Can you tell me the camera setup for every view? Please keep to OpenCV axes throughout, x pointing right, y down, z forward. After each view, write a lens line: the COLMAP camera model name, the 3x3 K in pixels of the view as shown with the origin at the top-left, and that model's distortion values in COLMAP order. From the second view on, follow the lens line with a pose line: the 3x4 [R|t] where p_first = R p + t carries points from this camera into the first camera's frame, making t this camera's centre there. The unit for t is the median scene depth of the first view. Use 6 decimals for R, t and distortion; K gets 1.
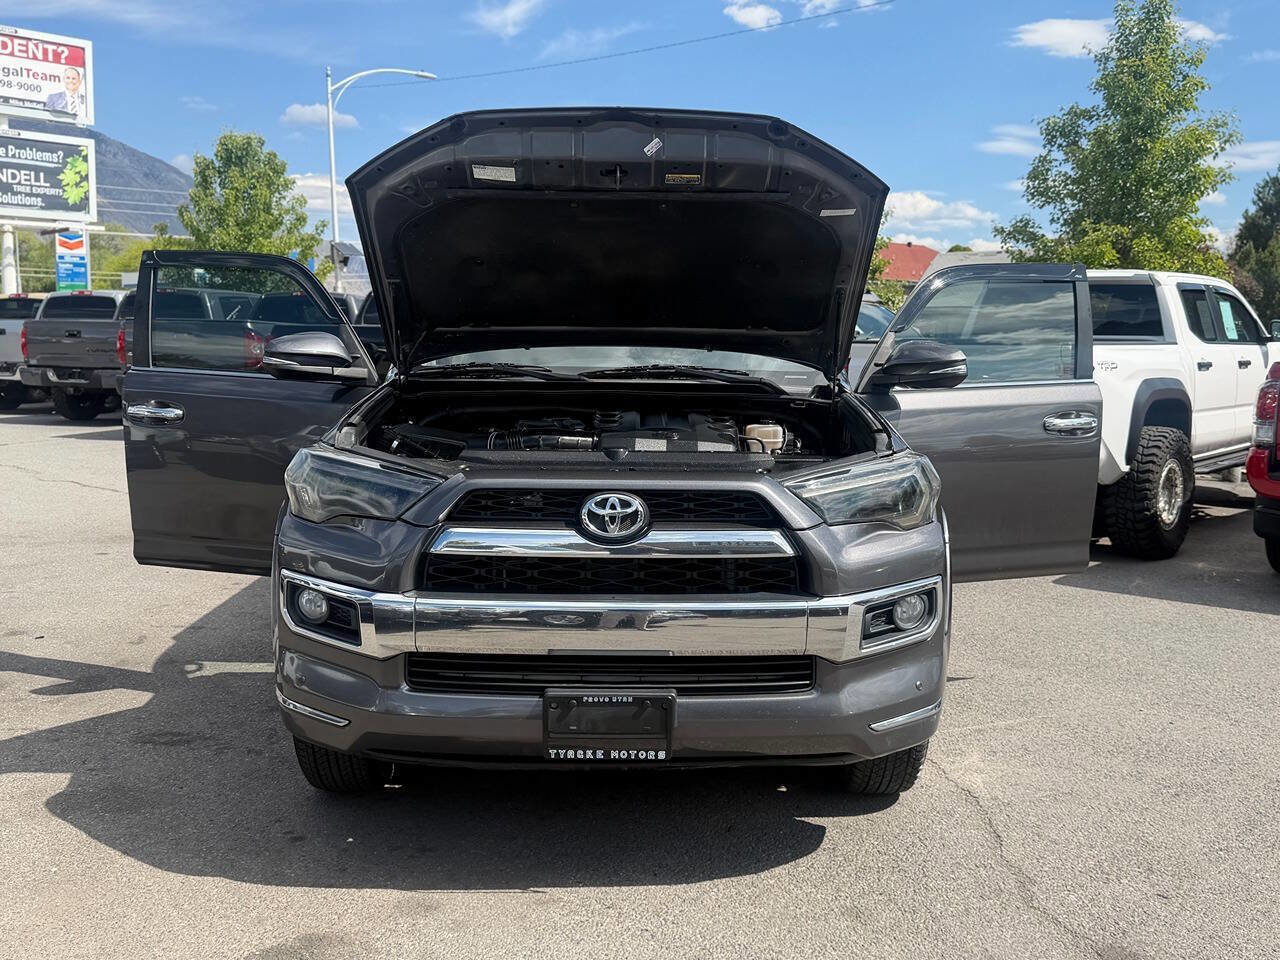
lens RADIAL K [[1241.1, 0, 640.1], [0, 1241.1, 446.1], [0, 0, 1]] dist [0.032991, 0.000000]
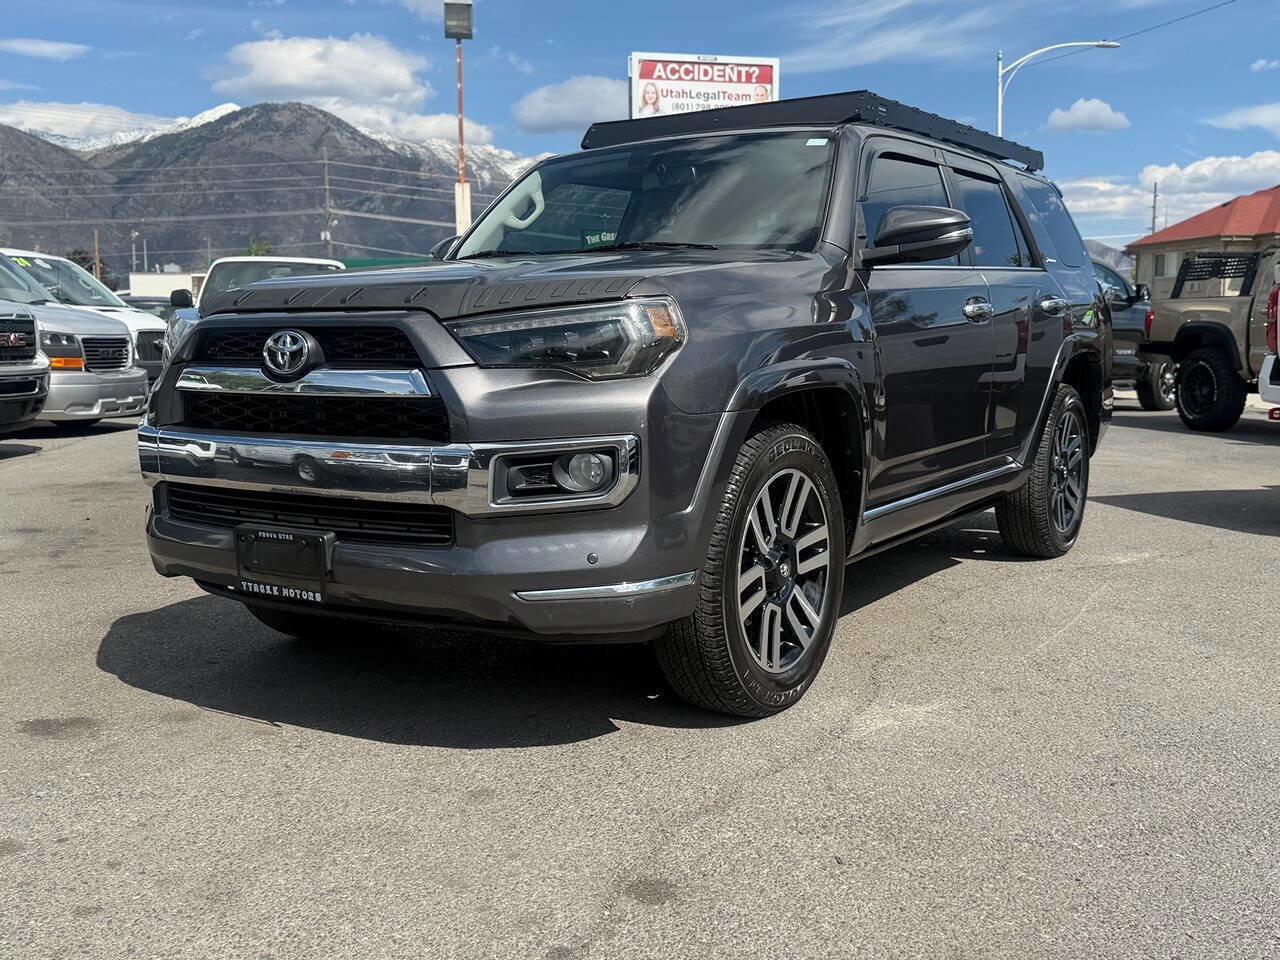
lens RADIAL K [[1241.1, 0, 662.7], [0, 1241.1, 478.8], [0, 0, 1]] dist [0.032991, 0.000000]
pose [[0.840261, 0.045243, -0.540291, 0.667641], [-0.033920, 0.998947, 0.030898, 0.099142], [0.541120, -0.007636, 0.840911, 0.274474]]
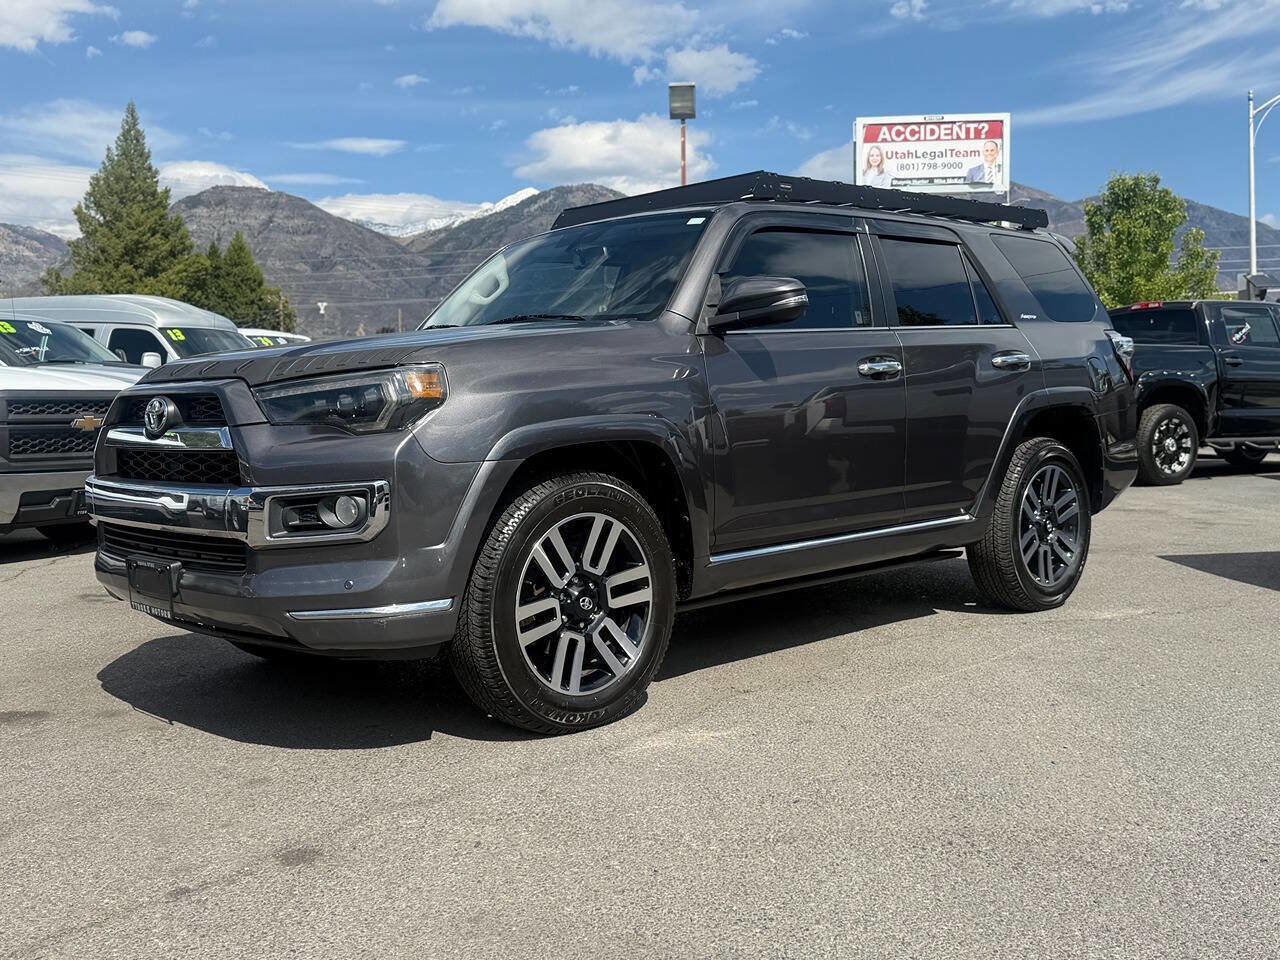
lens RADIAL K [[1241.1, 0, 655.8], [0, 1241.1, 469.0], [0, 0, 1]] dist [0.032991, 0.000000]
pose [[0.696016, 0.012440, -0.717918, 1.043349], [-0.035786, 0.999208, -0.017380, 0.096193], [0.717134, 0.037788, 0.695910, 0.422460]]
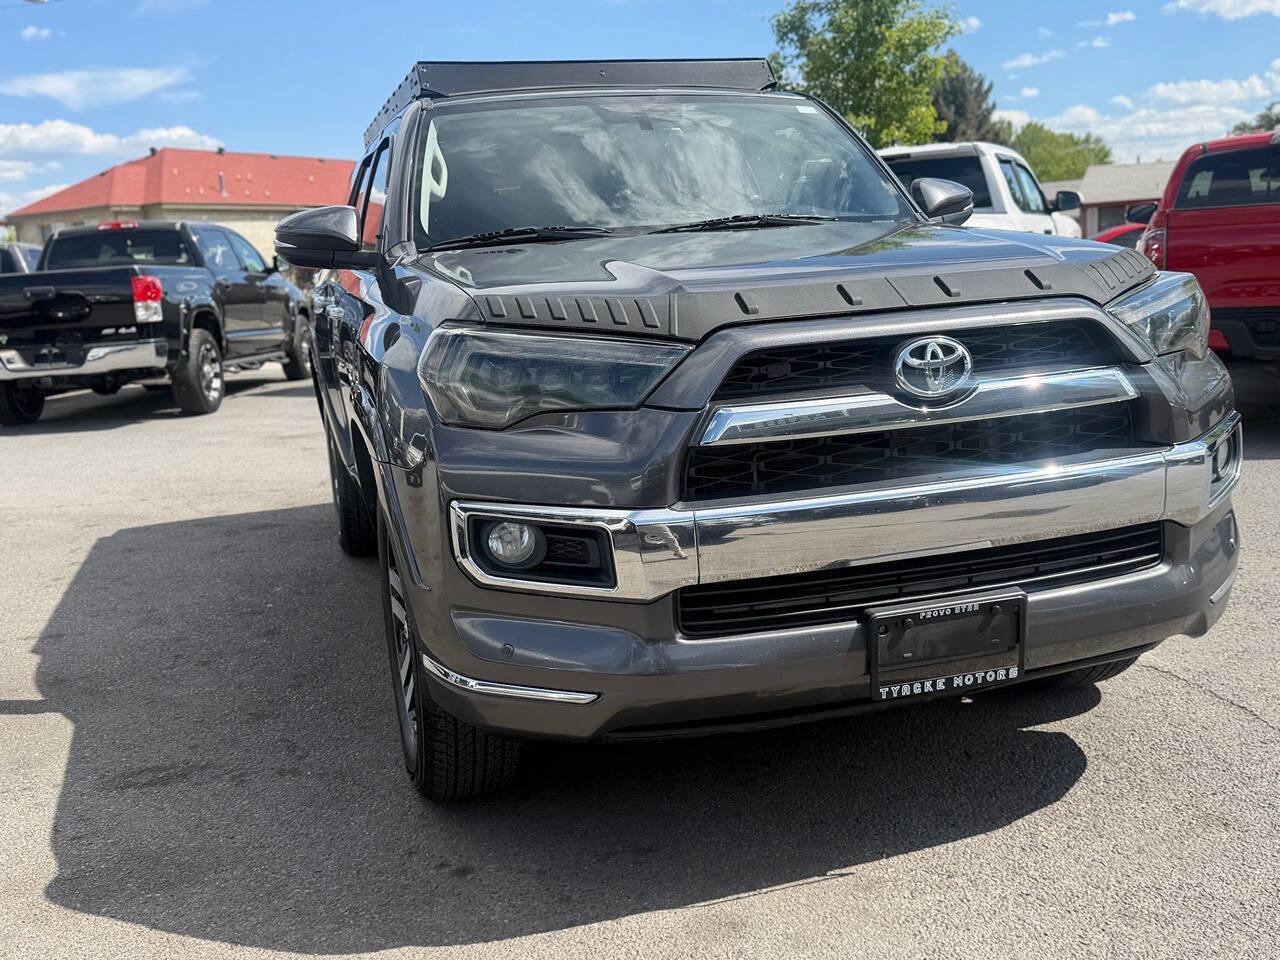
lens RADIAL K [[1241.1, 0, 645.3], [0, 1241.1, 478.0], [0, 0, 1]] dist [0.032991, 0.000000]
pose [[0.957088, -0.119766, 0.263891, -0.335704], [0.101053, 0.991377, 0.083431, 0.035804], [-0.271607, -0.053183, 0.960938, 0.280512]]
